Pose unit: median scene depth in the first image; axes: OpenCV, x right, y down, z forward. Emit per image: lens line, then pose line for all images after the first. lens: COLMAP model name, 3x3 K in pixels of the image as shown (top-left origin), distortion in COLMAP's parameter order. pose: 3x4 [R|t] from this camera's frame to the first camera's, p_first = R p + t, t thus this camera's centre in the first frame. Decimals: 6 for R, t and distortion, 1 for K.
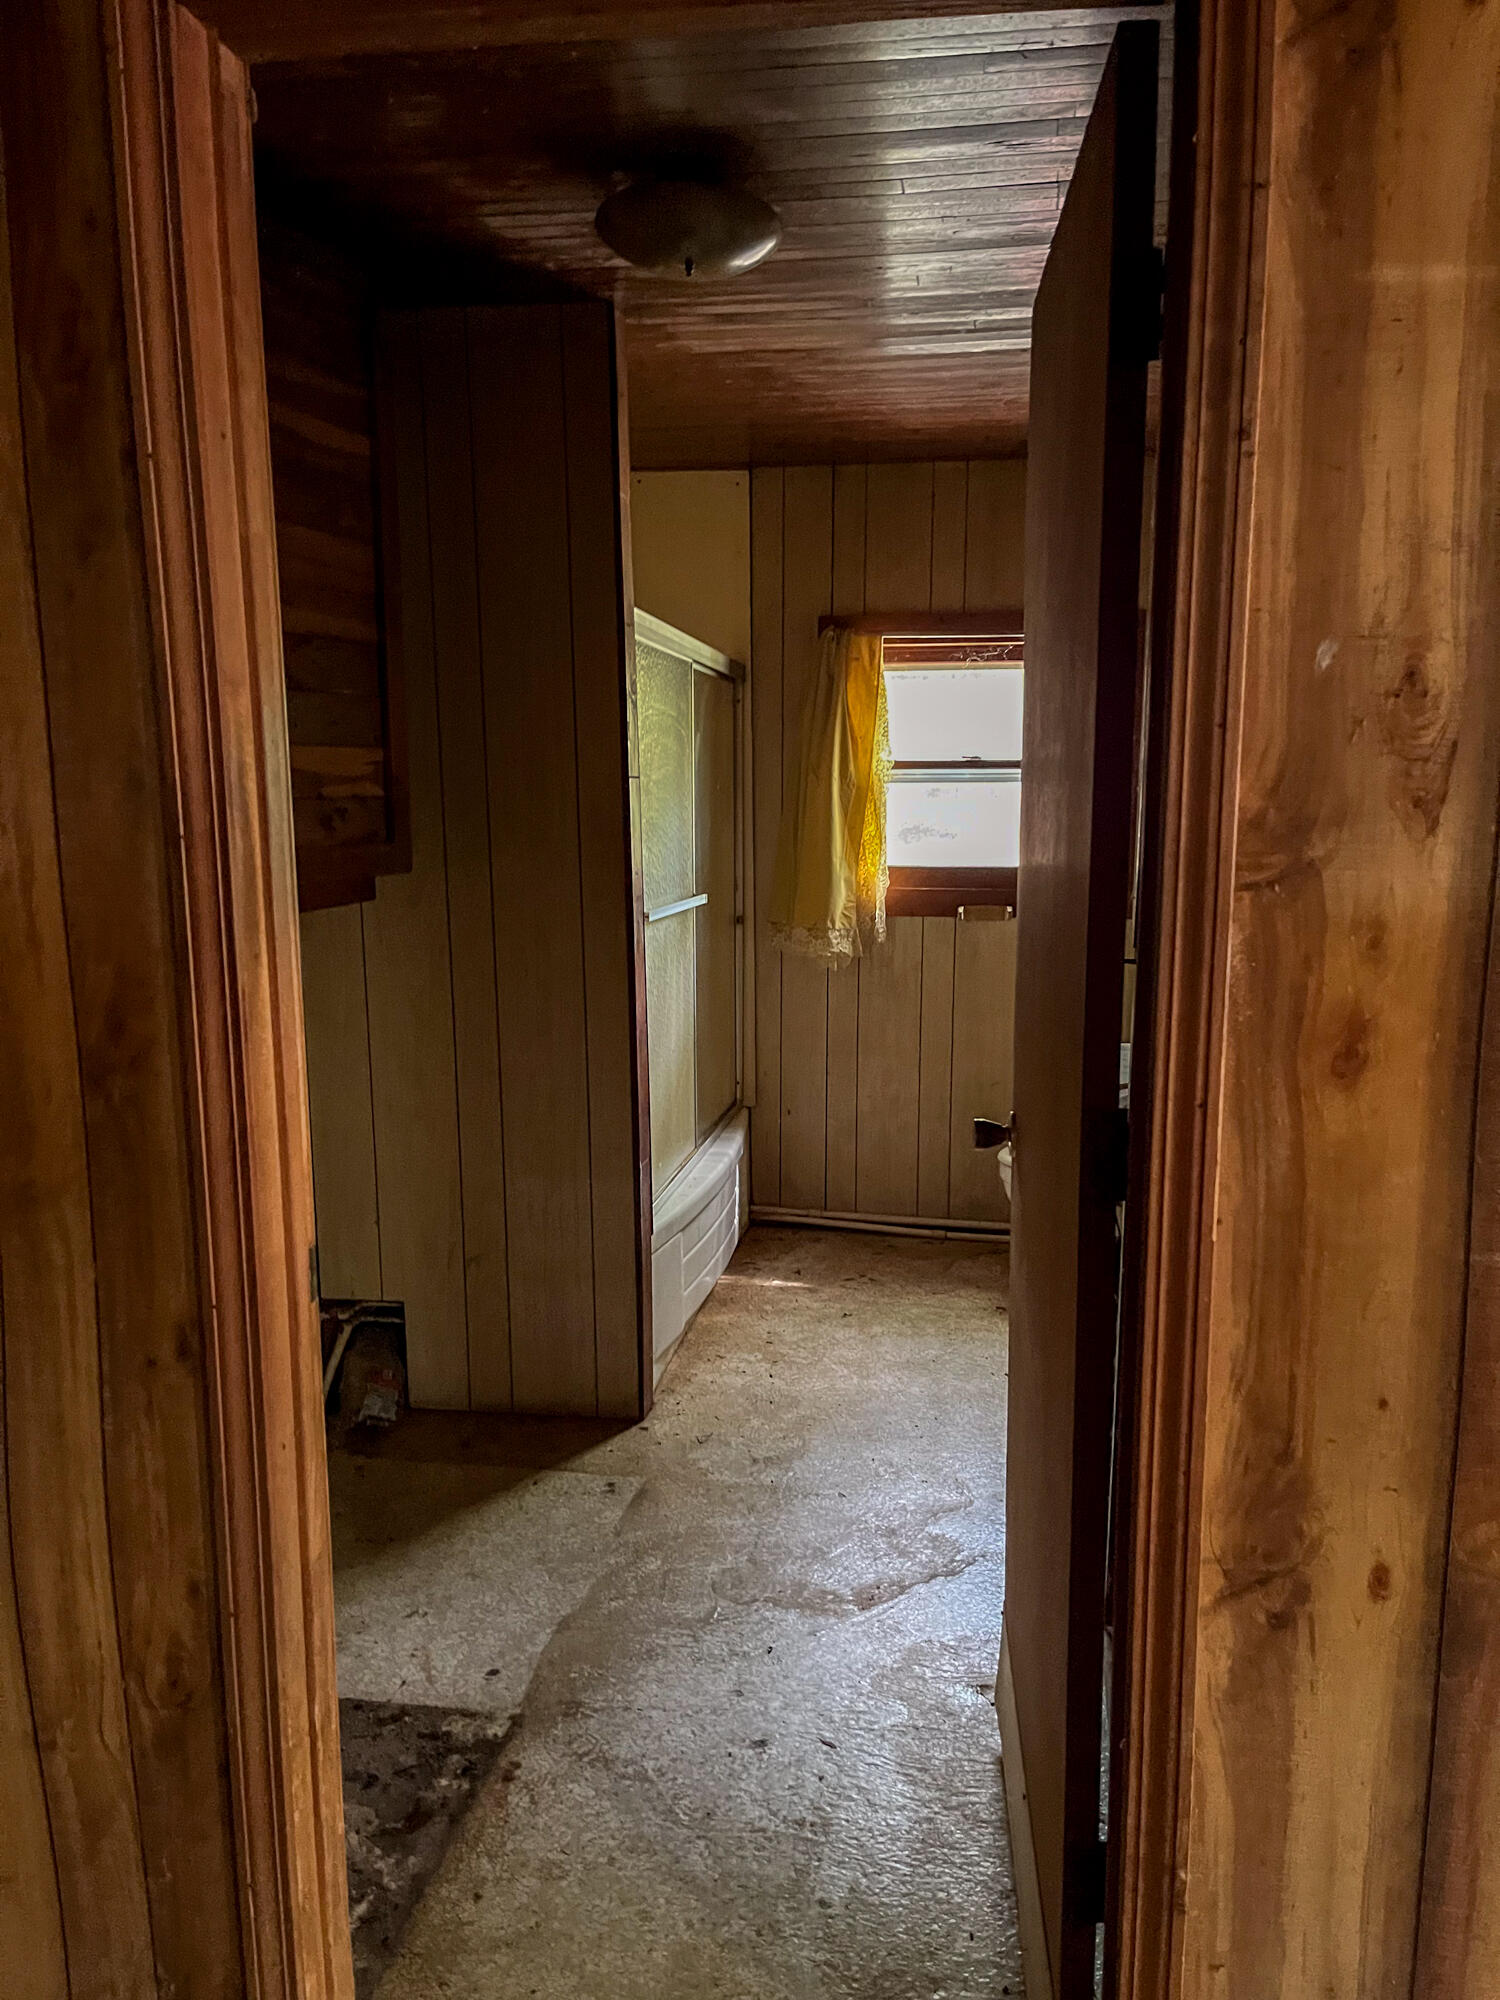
lens RADIAL K [[1496.2, 0, 750.3], [0, 1496.2, 1007.8], [0, 0, 1]] dist [0.035970, -0.046314]
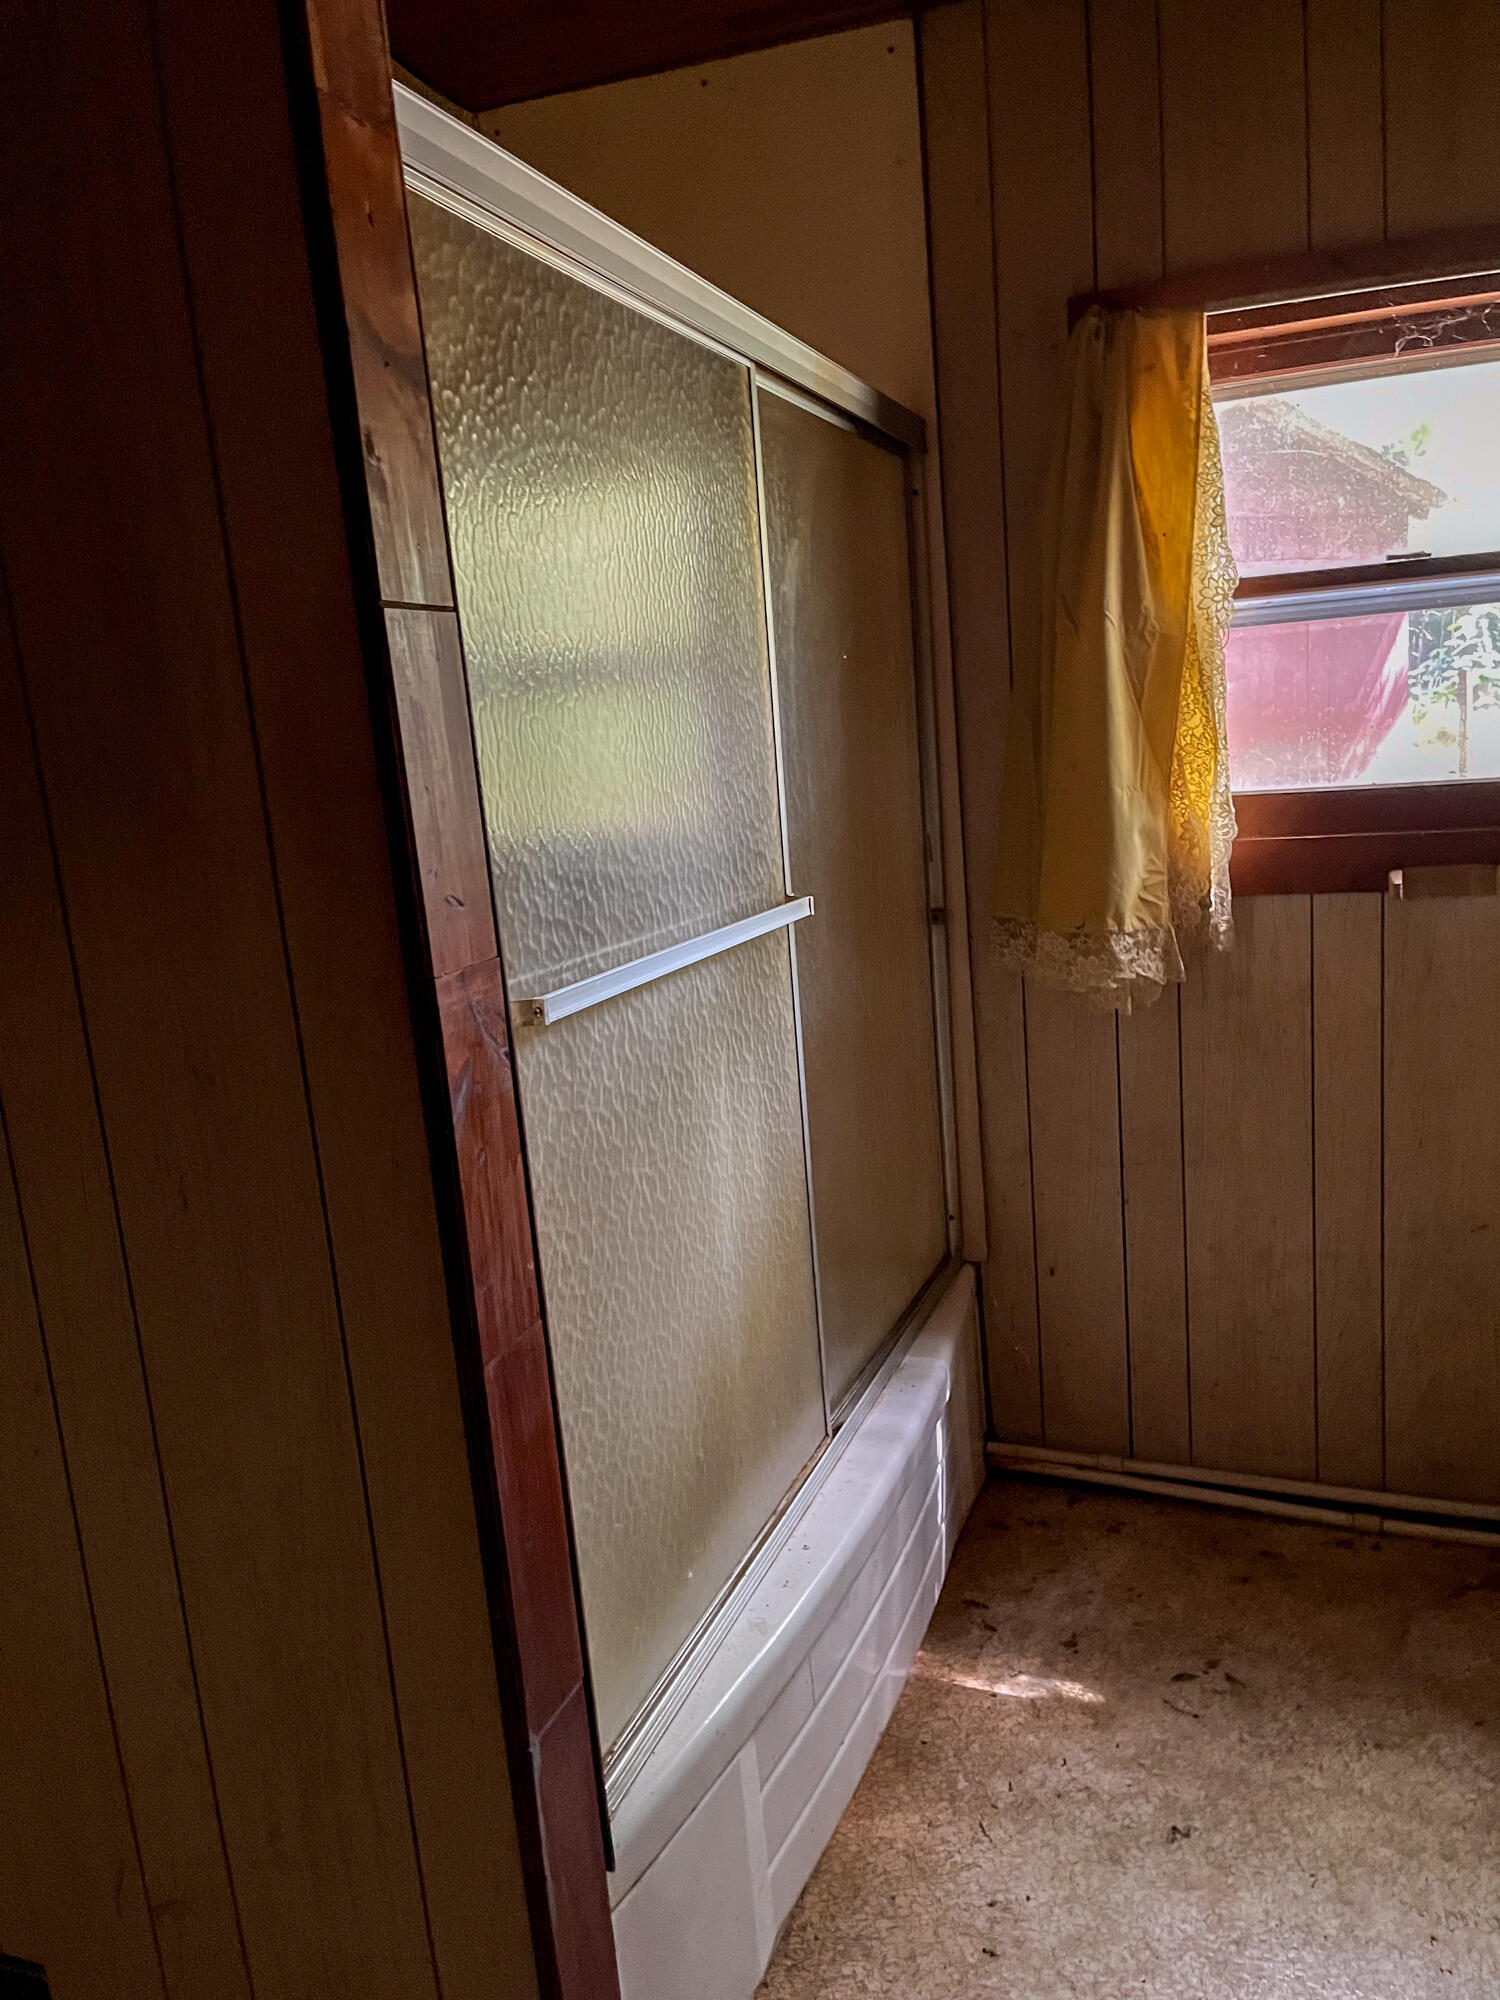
lens RADIAL K [[1496.2, 0, 741.0], [0, 1496.2, 981.1], [0, 0, 1]] dist [0.035970, -0.046314]
pose [[0.975248, -0.038286, -0.217776, 0.040144], [0.045648, 0.998540, 0.028874, -0.056372], [0.216352, -0.038100, 0.975572, 0.488624]]
